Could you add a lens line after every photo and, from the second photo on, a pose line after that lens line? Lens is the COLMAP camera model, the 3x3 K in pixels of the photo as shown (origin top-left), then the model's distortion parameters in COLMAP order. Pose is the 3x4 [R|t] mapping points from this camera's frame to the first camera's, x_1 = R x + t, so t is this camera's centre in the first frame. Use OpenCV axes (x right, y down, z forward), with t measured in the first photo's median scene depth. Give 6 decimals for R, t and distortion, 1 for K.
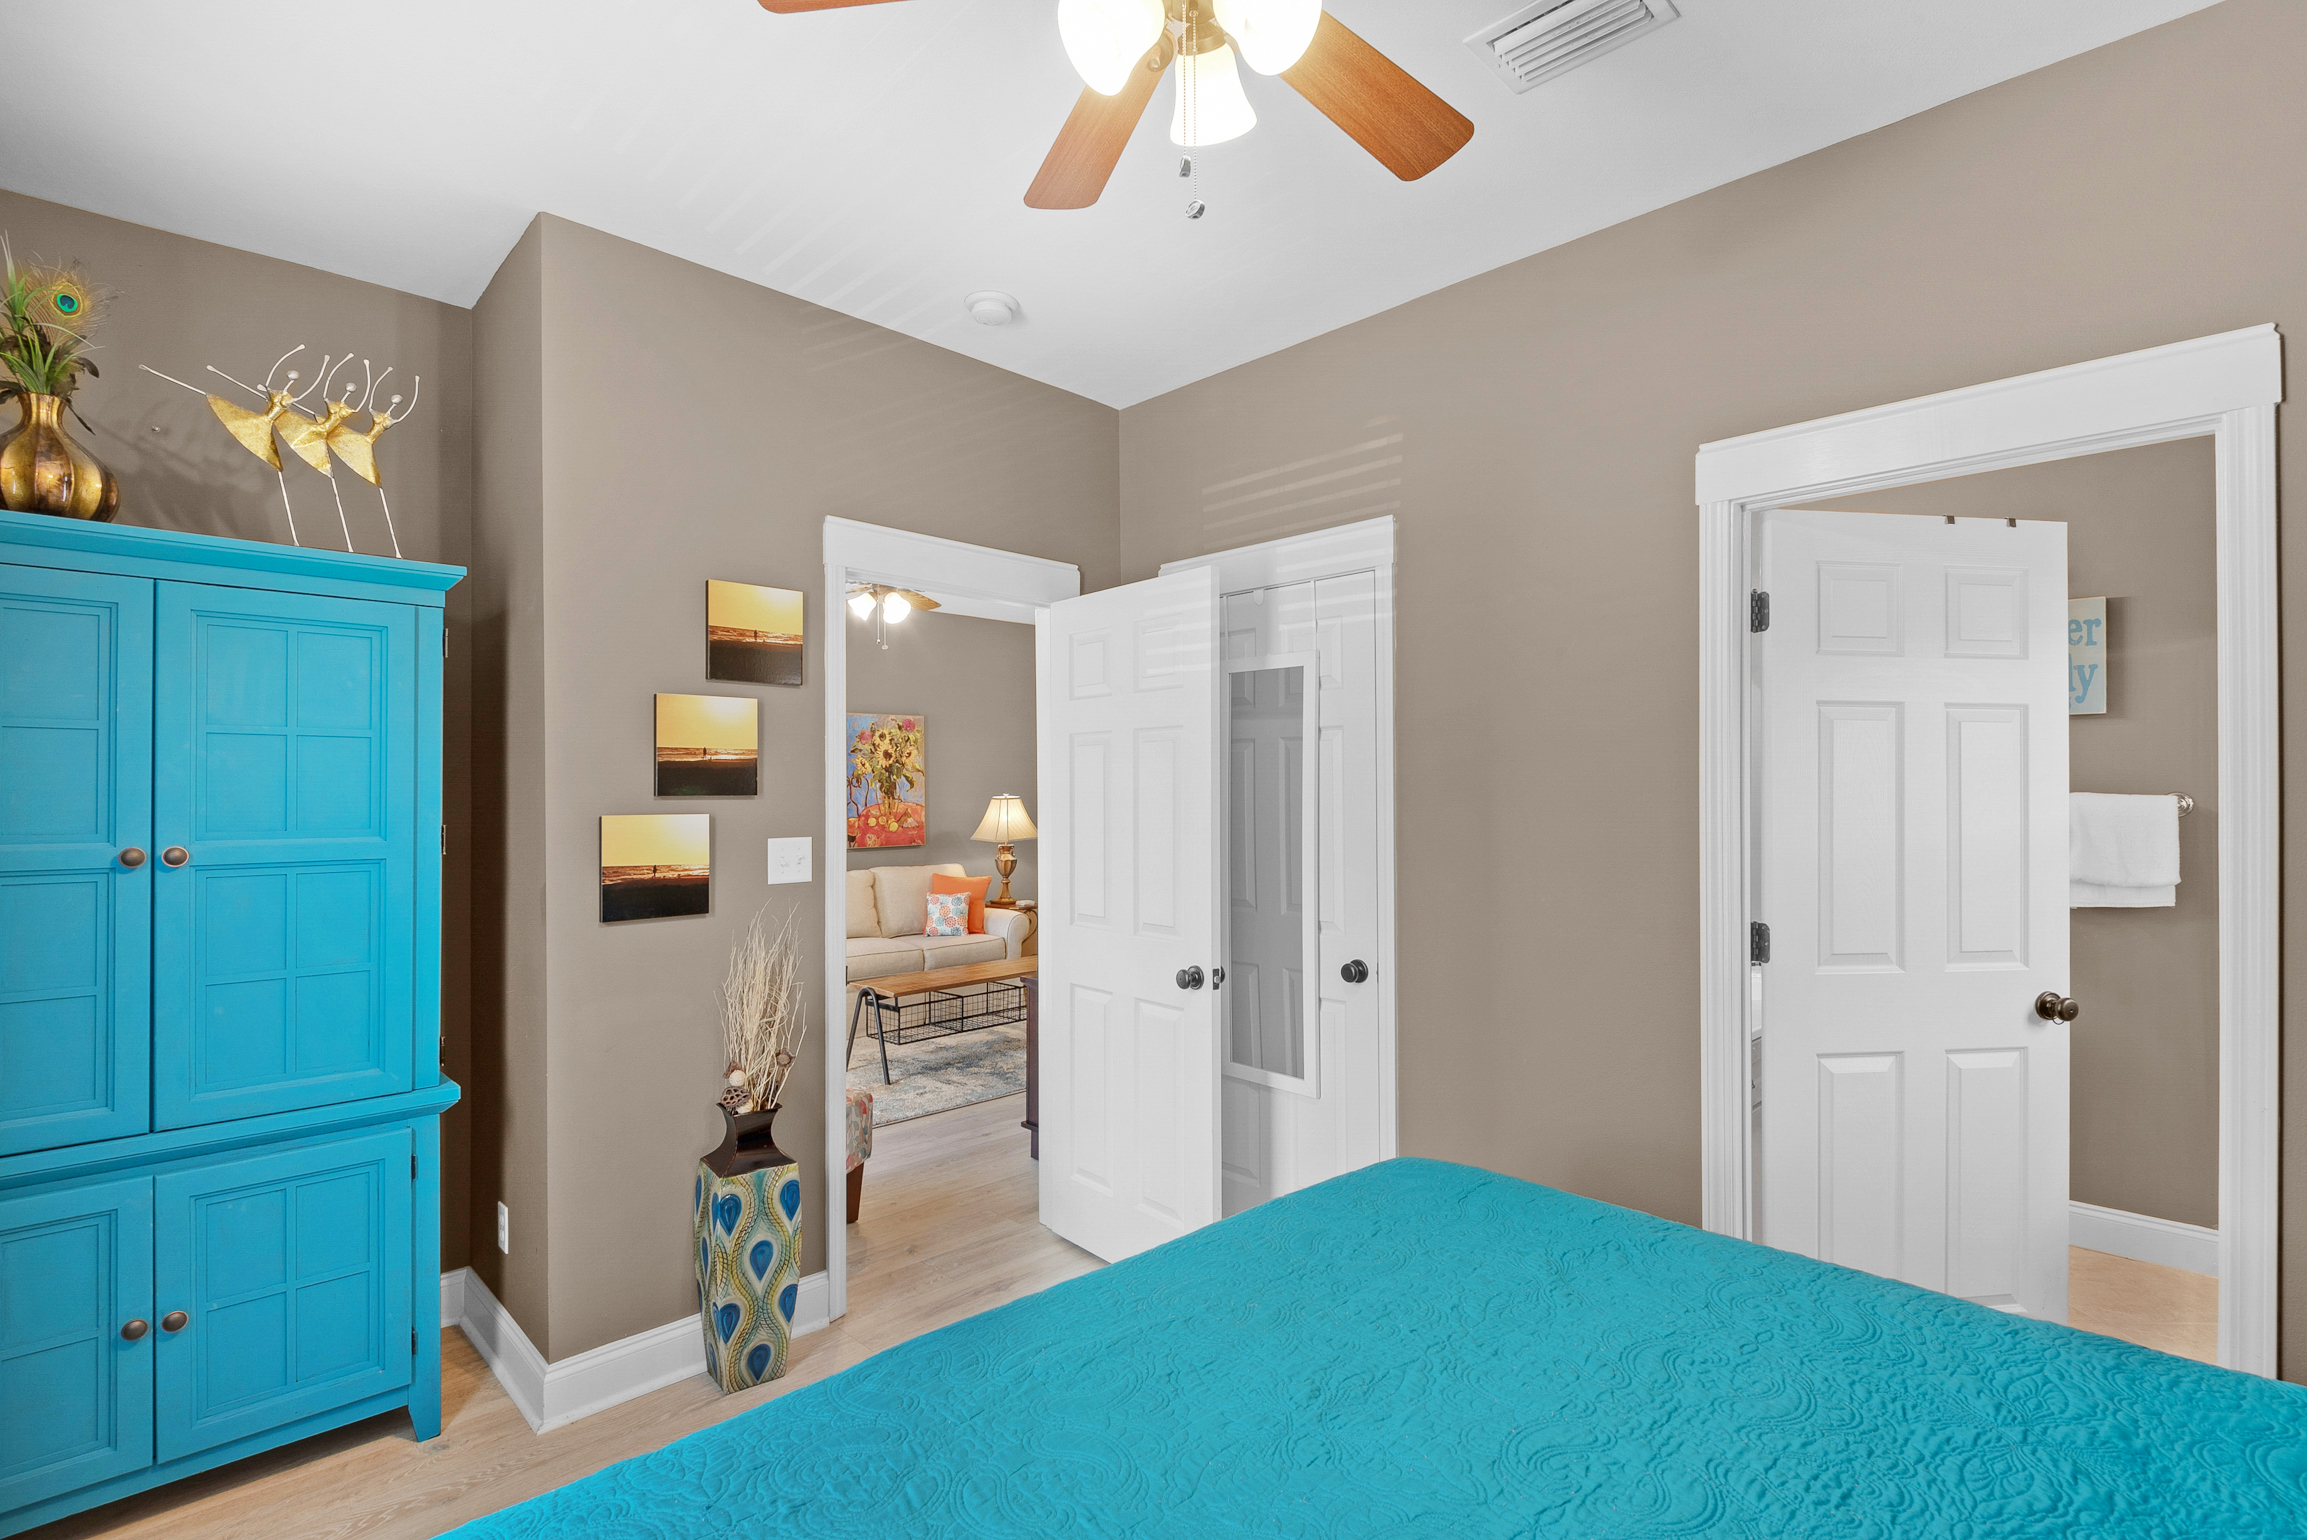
lens RADIAL K [[1148.9, 0, 1153.5], [0, 1148.9, 770.0], [0, 0, 1]] dist [-0.001552, -0.000330]
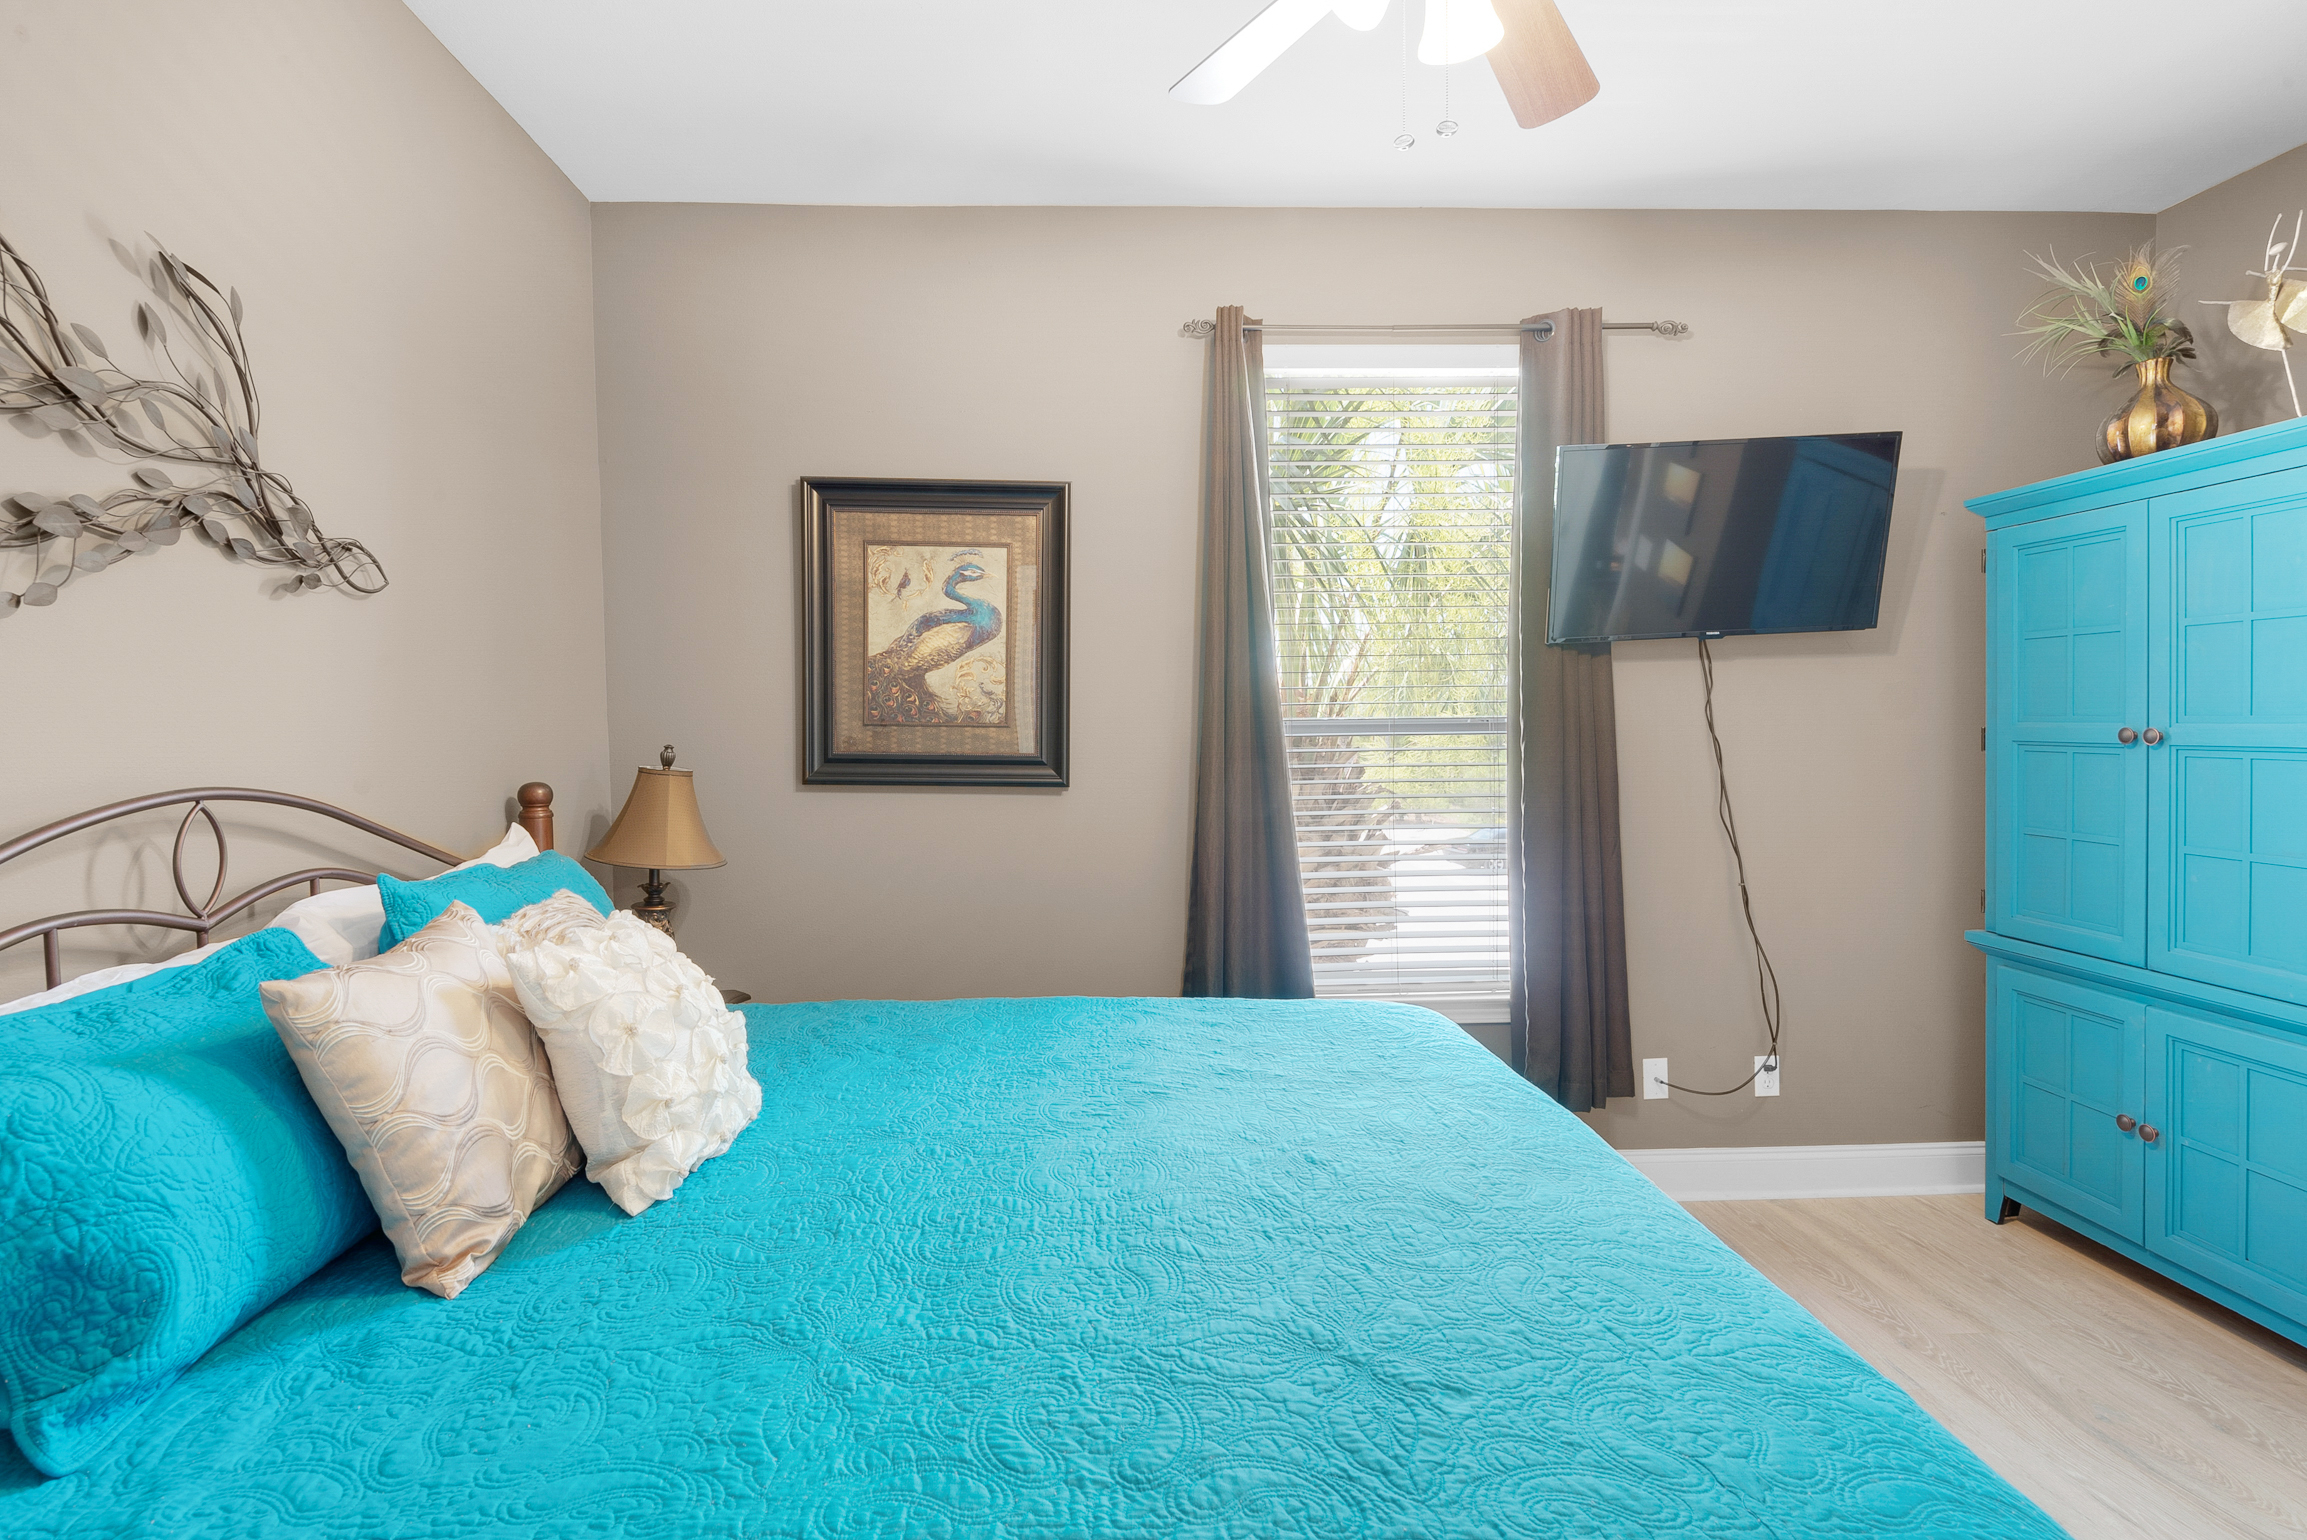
lens RADIAL K [[1157.3, 0, 1140.9], [0, 1157.3, 771.1], [0, 0, 1]] dist [0.042191, -0.033210]
pose [[-0.658880, 0.052341, -0.750425, 0.724070], [0.018385, 0.998399, 0.053494, 0.028031], [0.752023, 0.021449, -0.658788, 1.024030]]
